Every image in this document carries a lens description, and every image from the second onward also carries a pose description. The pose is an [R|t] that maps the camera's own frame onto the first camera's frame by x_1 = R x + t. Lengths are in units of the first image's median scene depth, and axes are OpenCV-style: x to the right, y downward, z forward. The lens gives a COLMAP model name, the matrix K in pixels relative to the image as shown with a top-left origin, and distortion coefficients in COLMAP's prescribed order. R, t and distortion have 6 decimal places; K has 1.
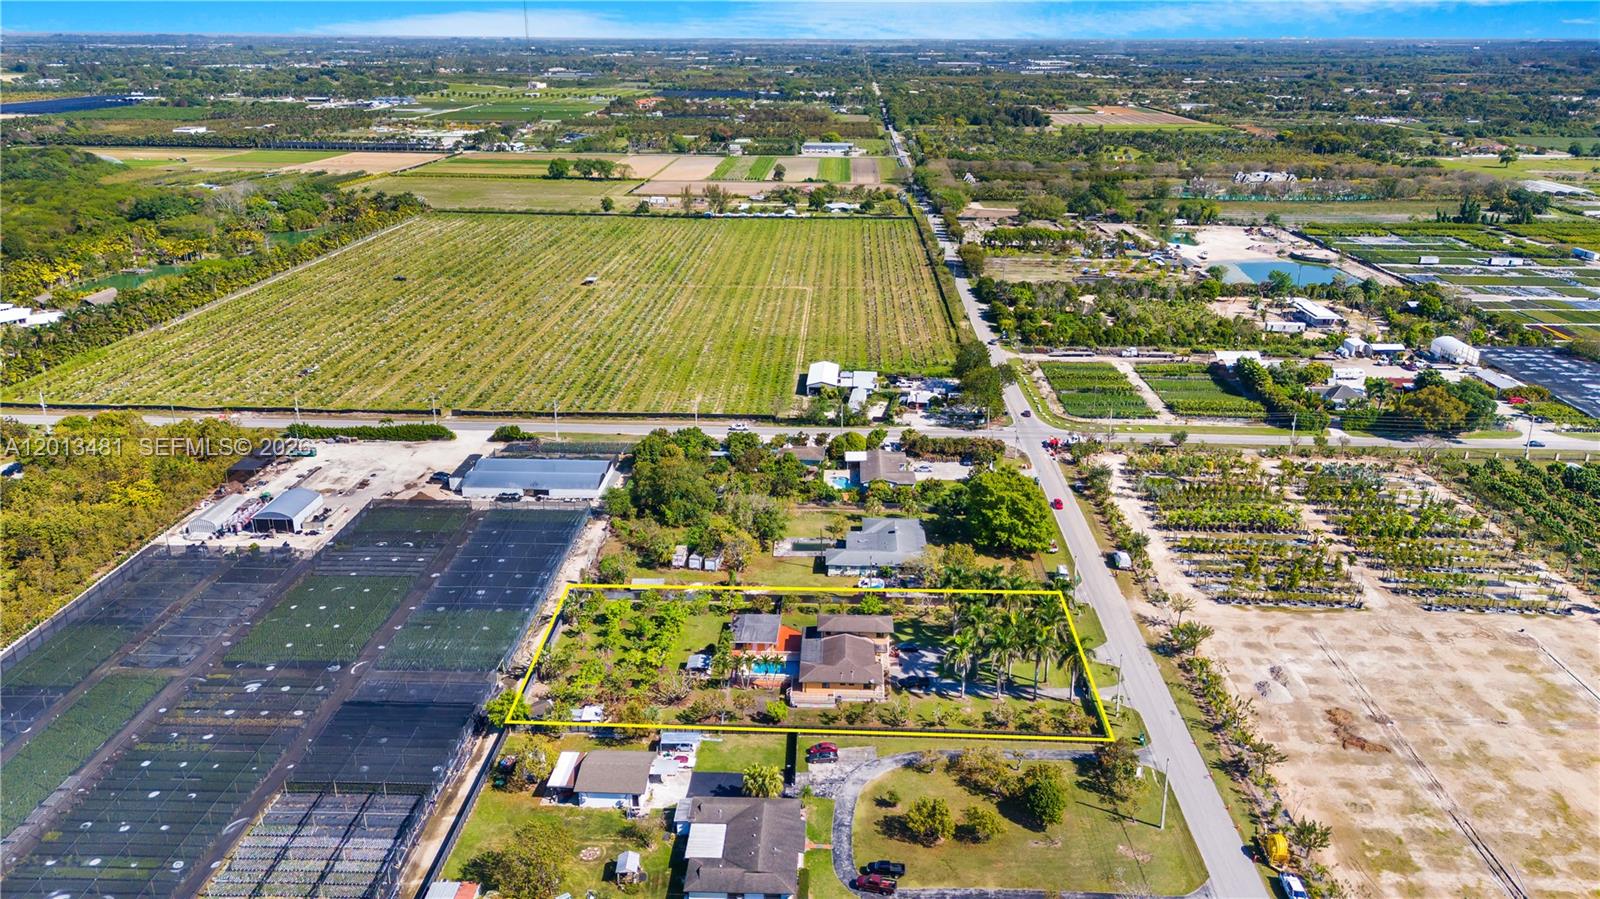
lens RADIAL K [[1168.9, 0, 818.8], [0, 1168.9, 449.4], [0, 0, 1]] dist [0.003251, 0.001355]
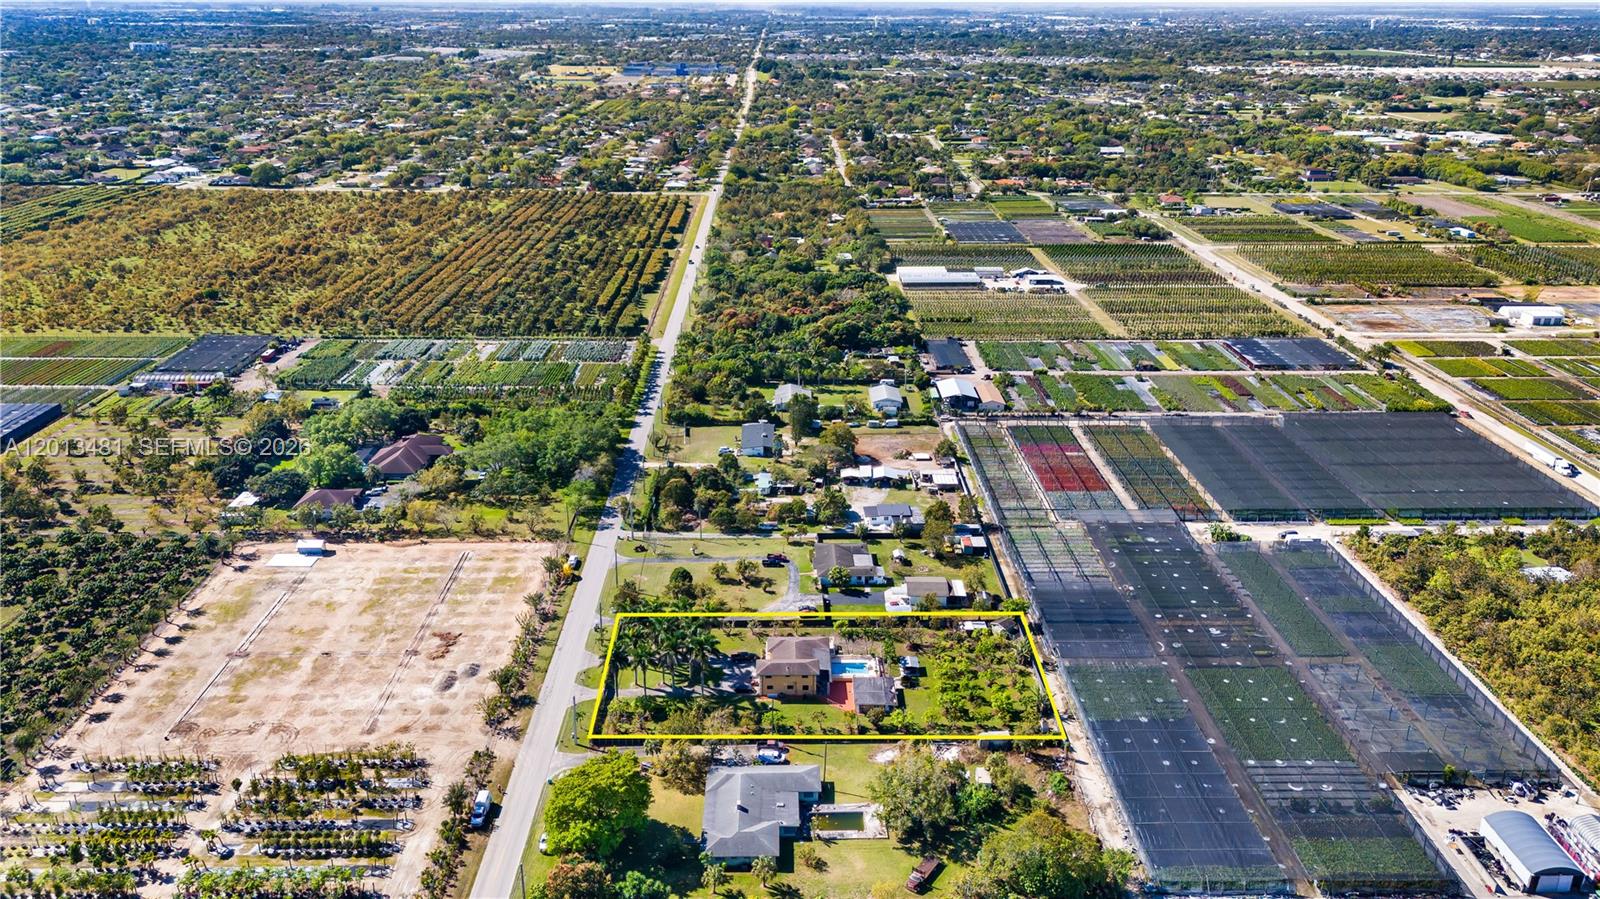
lens RADIAL K [[1168.9, 0, 818.8], [0, 1168.9, 449.4], [0, 0, 1]] dist [0.003251, 0.001355]
pose [[-0.998433, 0.010203, -0.055018, 0.063088], [-0.027872, 0.761902, 0.647092, -0.795729], [0.048521, 0.647612, -0.760424, 1.760690]]
